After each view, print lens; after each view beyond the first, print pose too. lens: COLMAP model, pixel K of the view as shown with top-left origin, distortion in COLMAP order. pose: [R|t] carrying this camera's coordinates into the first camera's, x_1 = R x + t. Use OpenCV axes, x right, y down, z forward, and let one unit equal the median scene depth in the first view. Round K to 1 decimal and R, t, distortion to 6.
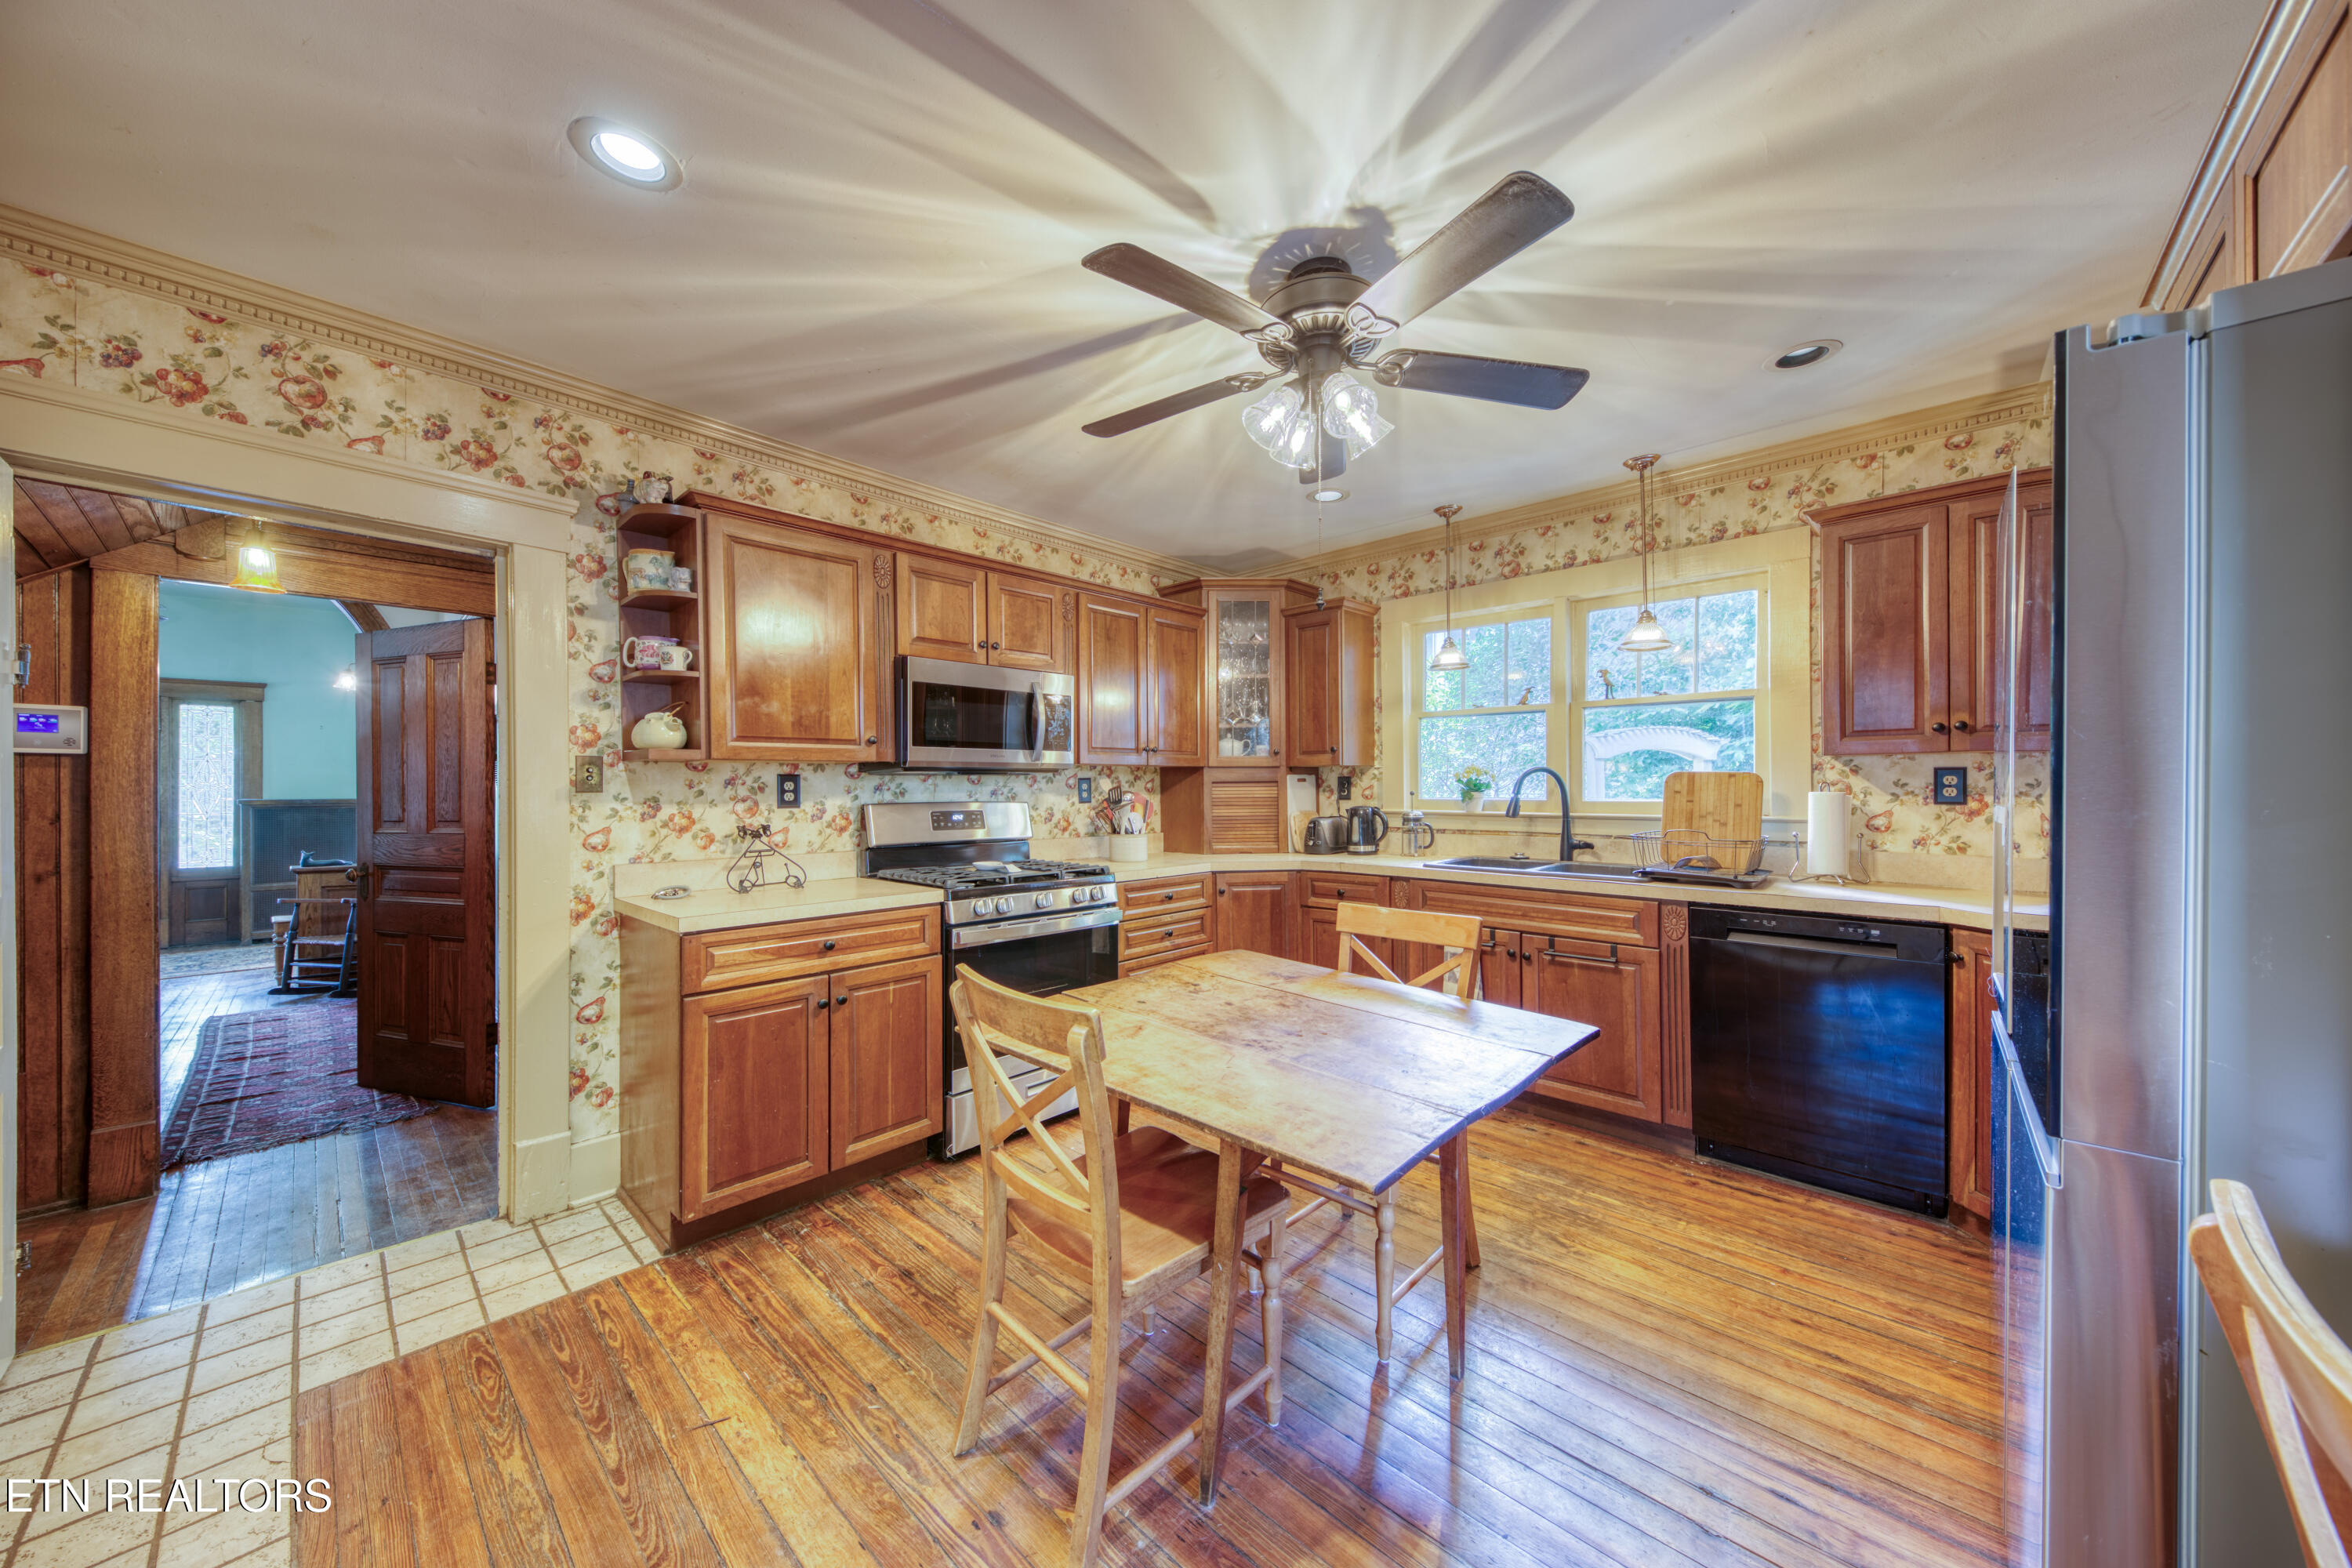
lens RADIAL K [[817.1, 0, 1189.6], [0, 817.1, 791.7], [0, 0, 1]] dist [-0.011014, -0.000927]
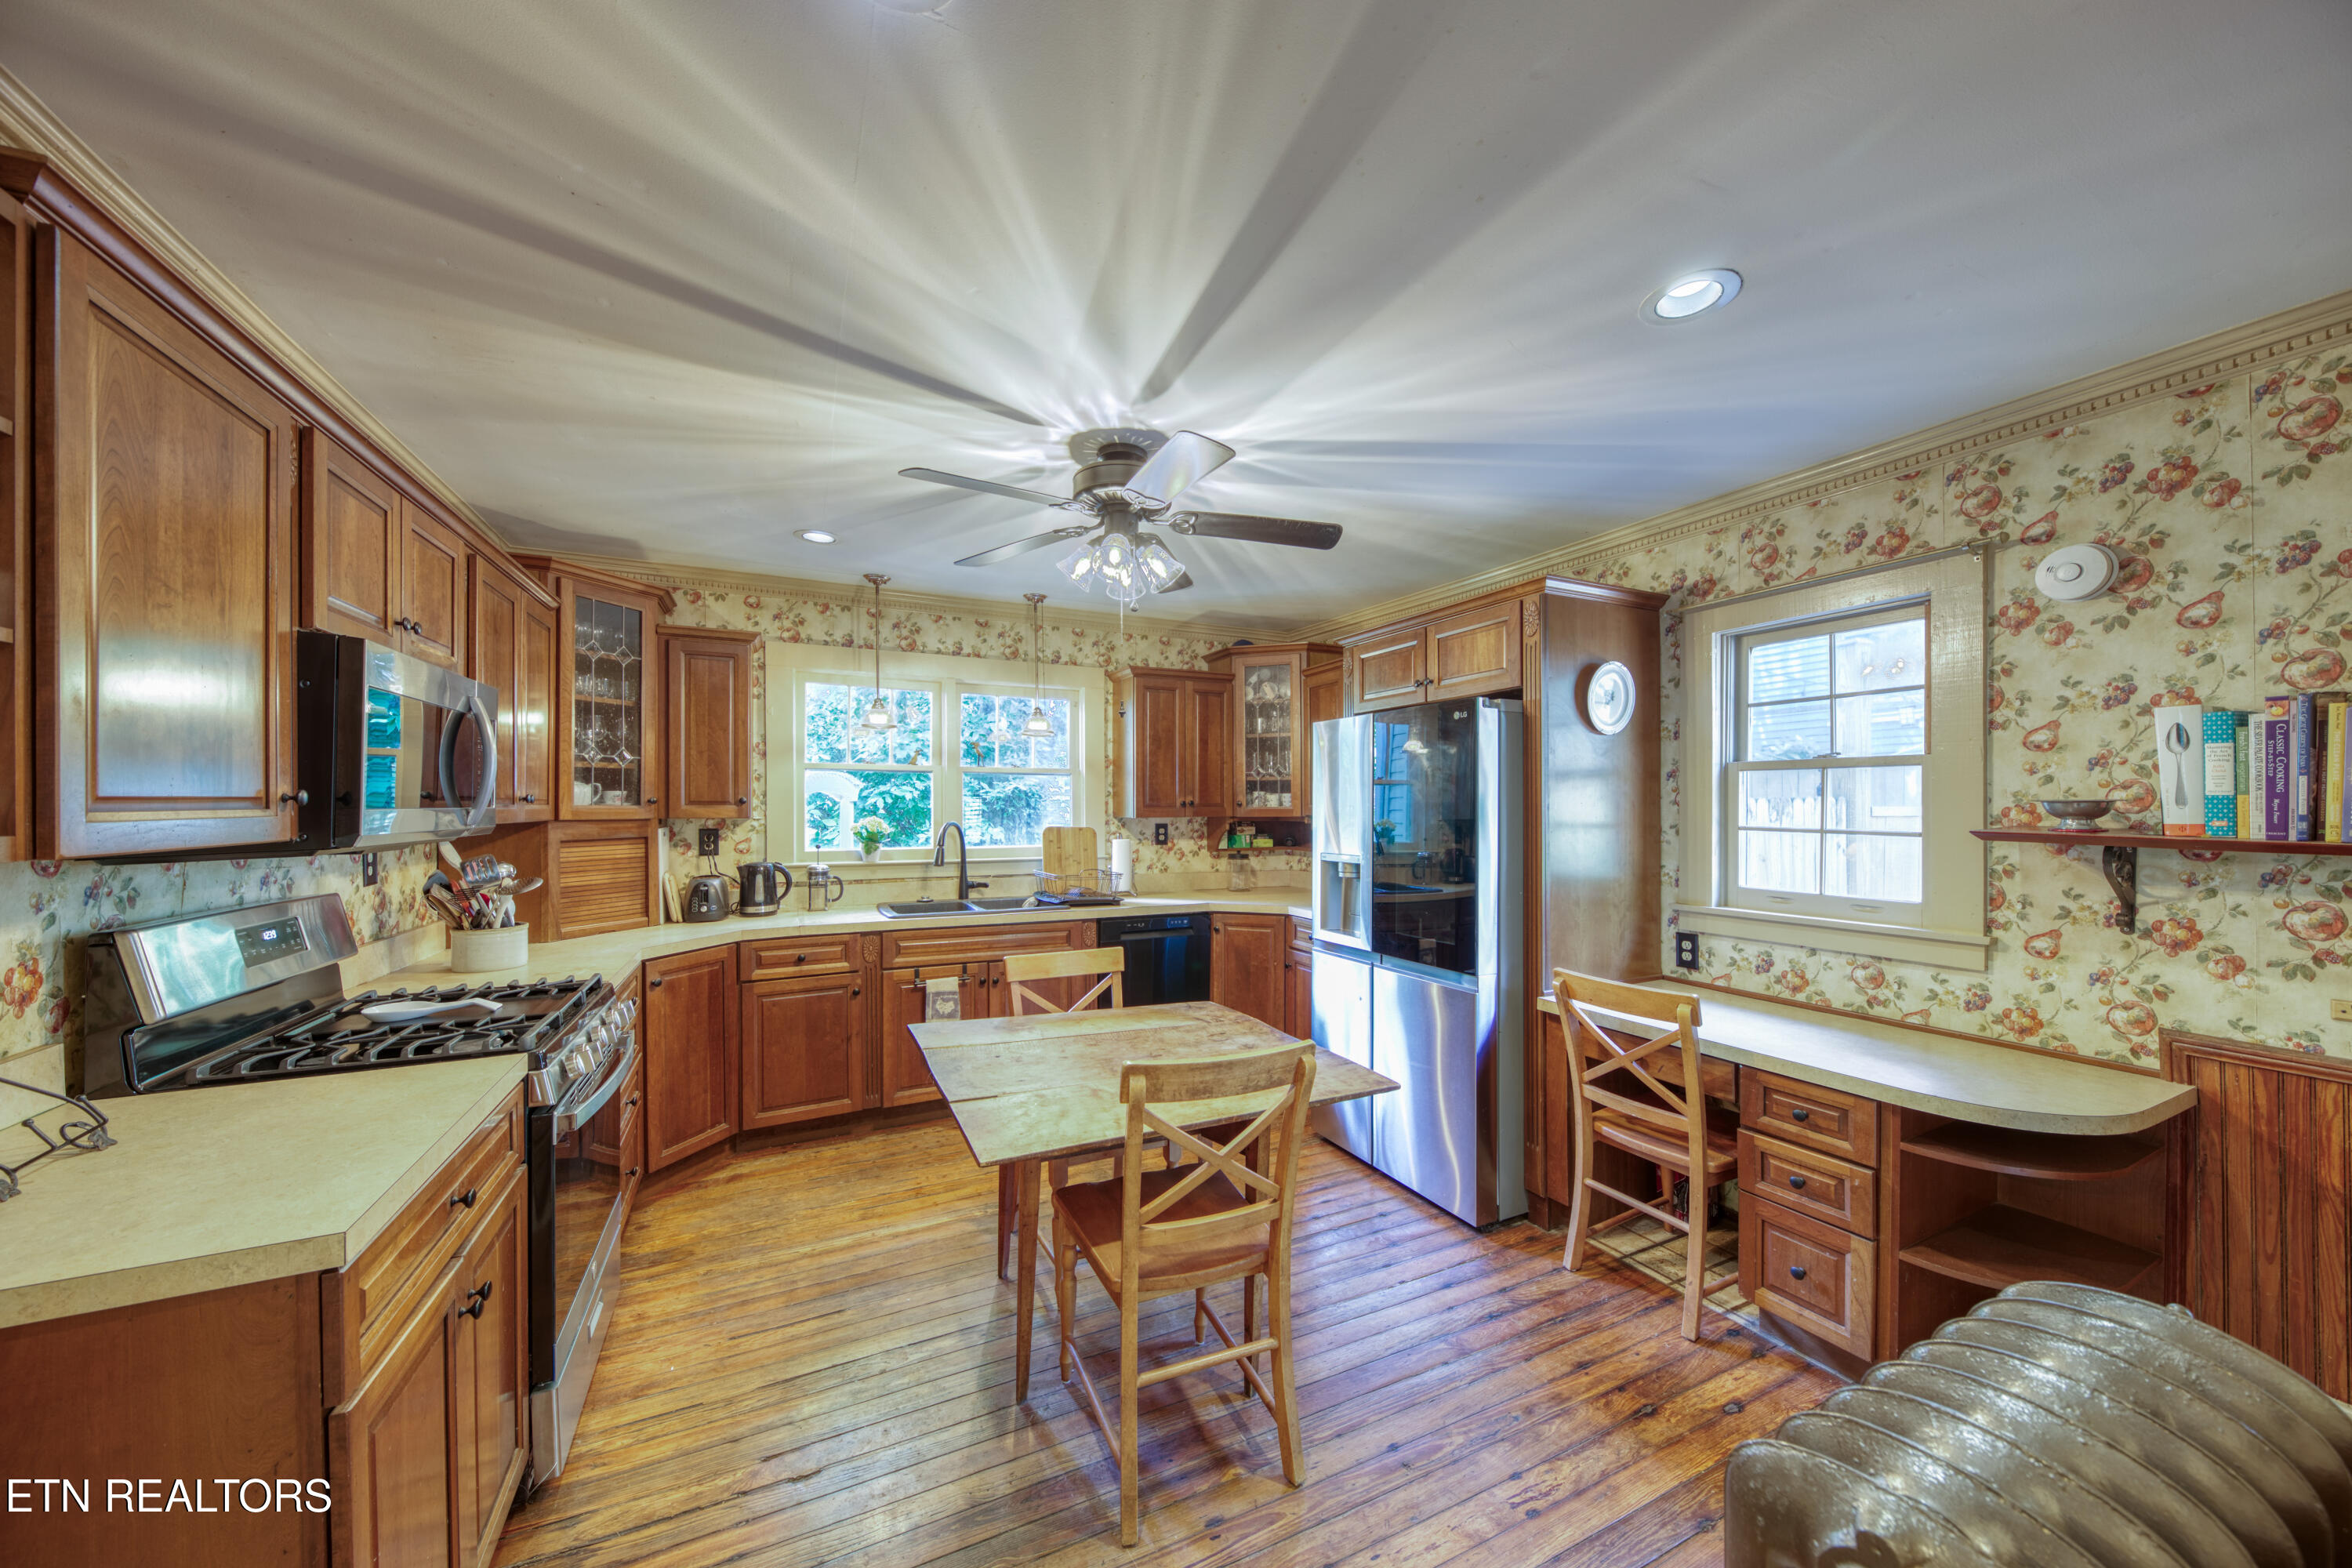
lens RADIAL K [[817.1, 0, 1200.7], [0, 817.1, 805.3], [0, 0, 1]] dist [-0.011014, -0.000927]
pose [[0.325562, 0.005760, 0.945503, -0.529986], [-0.000742, 0.999983, -0.005837, -0.044560], [-0.945520, 0.001198, 0.325561, 0.254692]]
